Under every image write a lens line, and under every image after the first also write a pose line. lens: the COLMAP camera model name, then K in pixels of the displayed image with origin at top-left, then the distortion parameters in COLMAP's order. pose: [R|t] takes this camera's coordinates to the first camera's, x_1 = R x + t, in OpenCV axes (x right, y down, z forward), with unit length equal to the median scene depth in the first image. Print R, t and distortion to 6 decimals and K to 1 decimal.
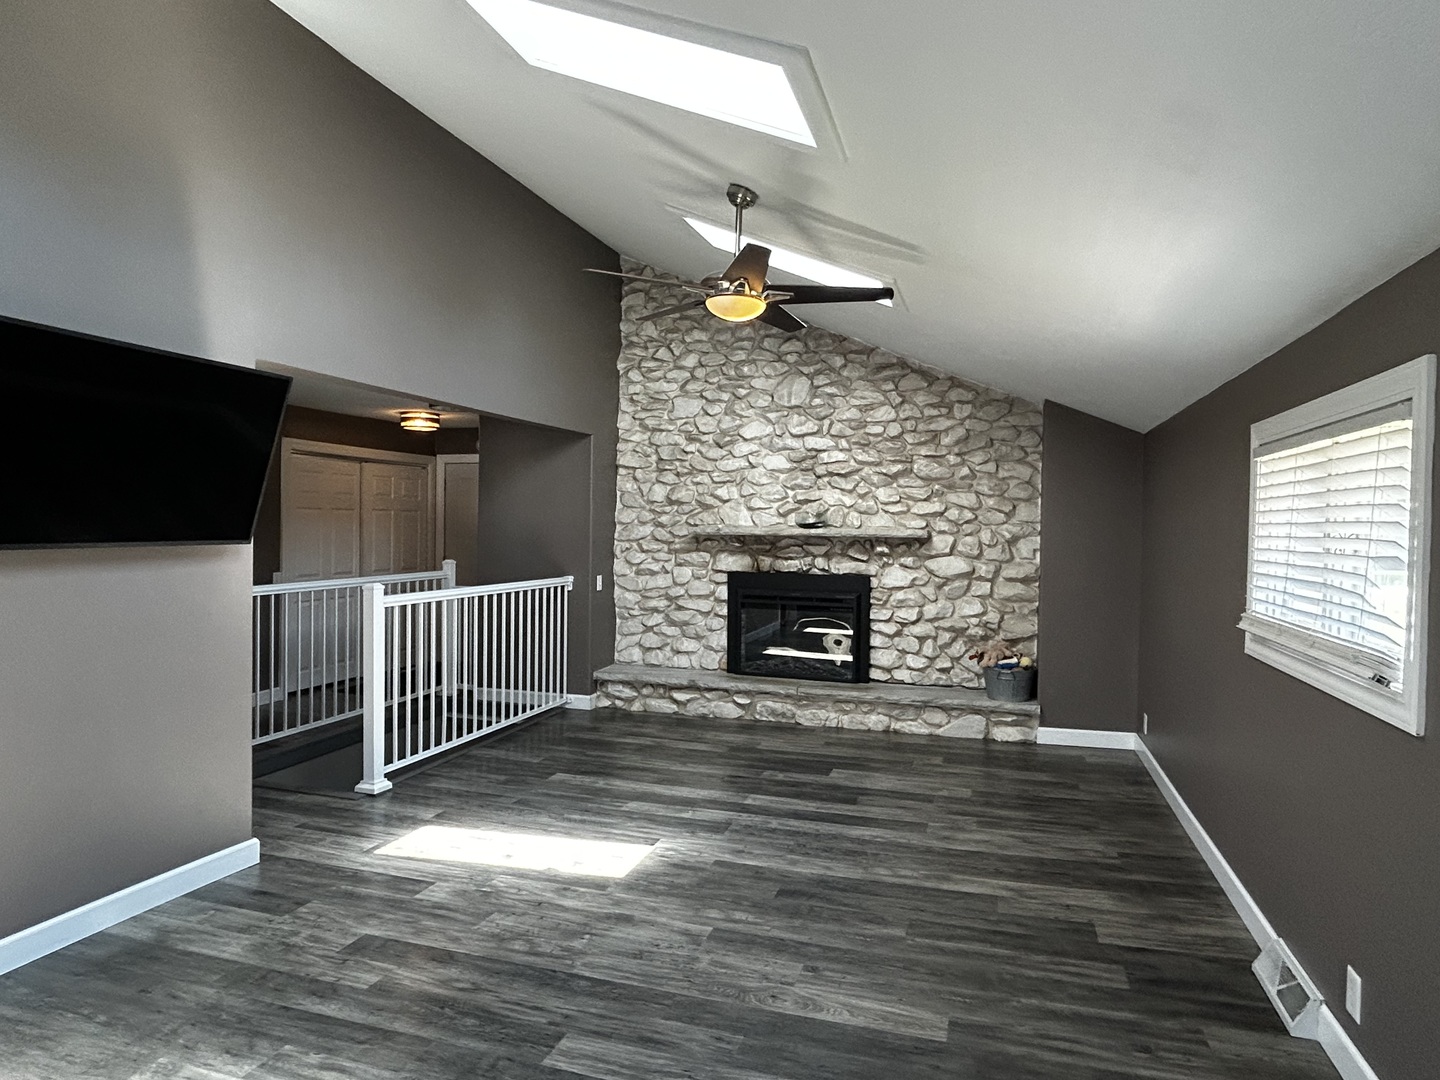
lens RADIAL K [[861.9, 0, 715.6], [0, 861.9, 537.9], [0, 0, 1]] dist [0.000806, -0.000513]
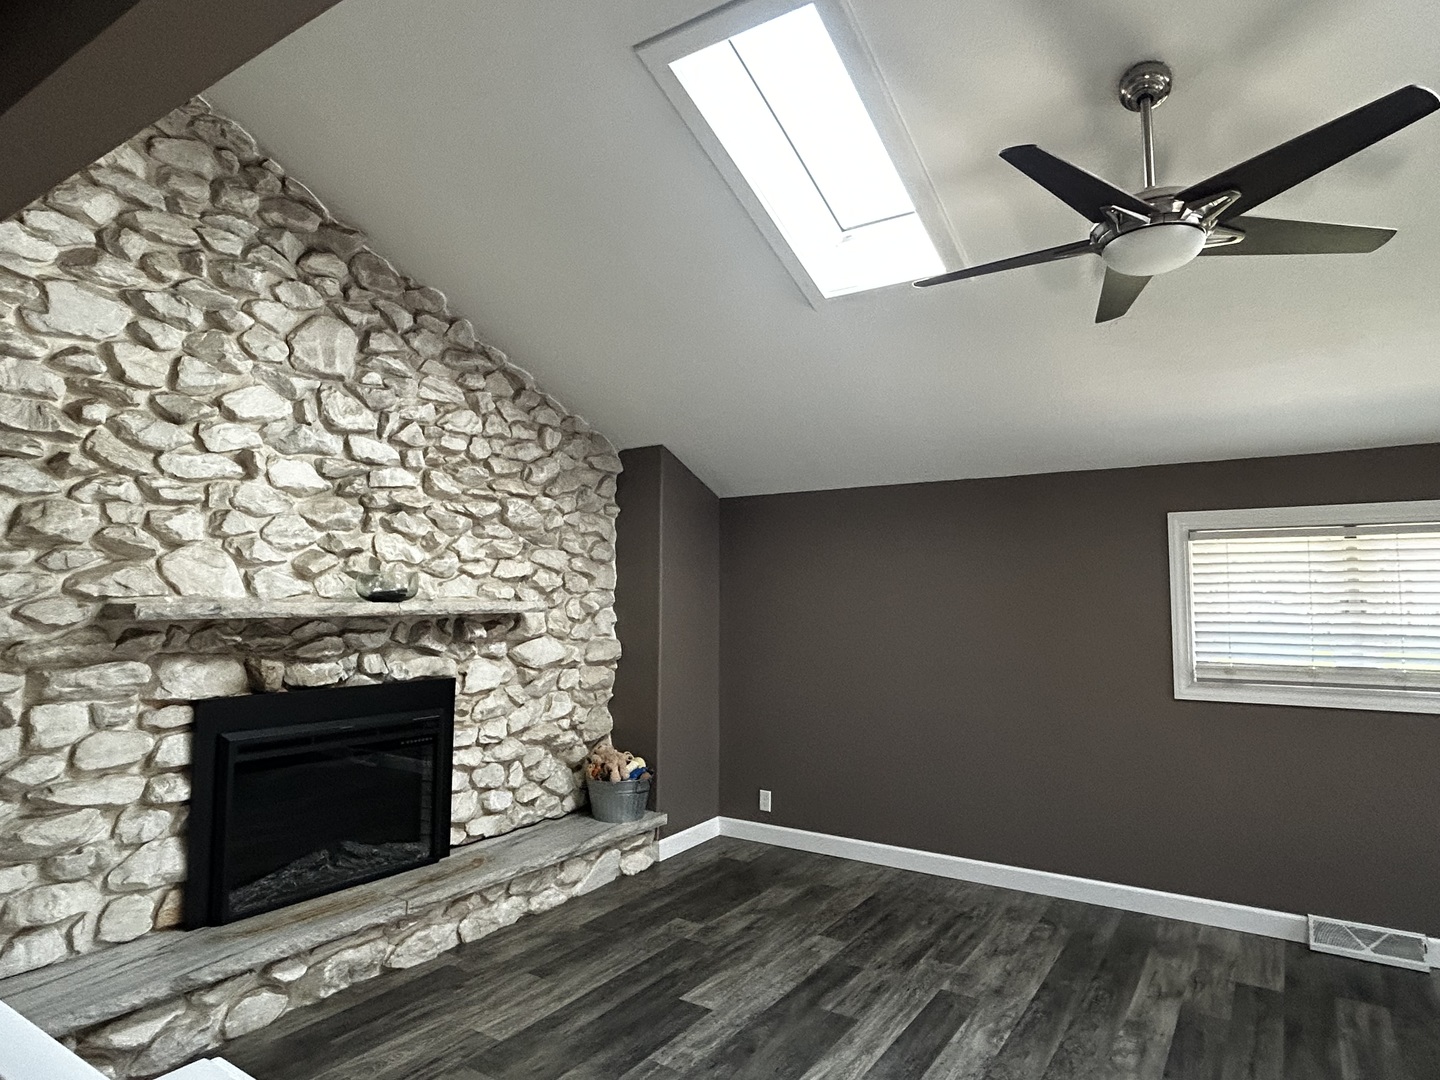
lens RADIAL K [[861.9, 0, 715.6], [0, 861.9, 537.9], [0, 0, 1]] dist [0.000806, -0.000513]
pose [[0.265117, 0.055227, 0.962633, -0.371158], [0.015465, 0.997986, -0.061514, -0.014827], [-0.964092, 0.031196, 0.263729, 0.649414]]
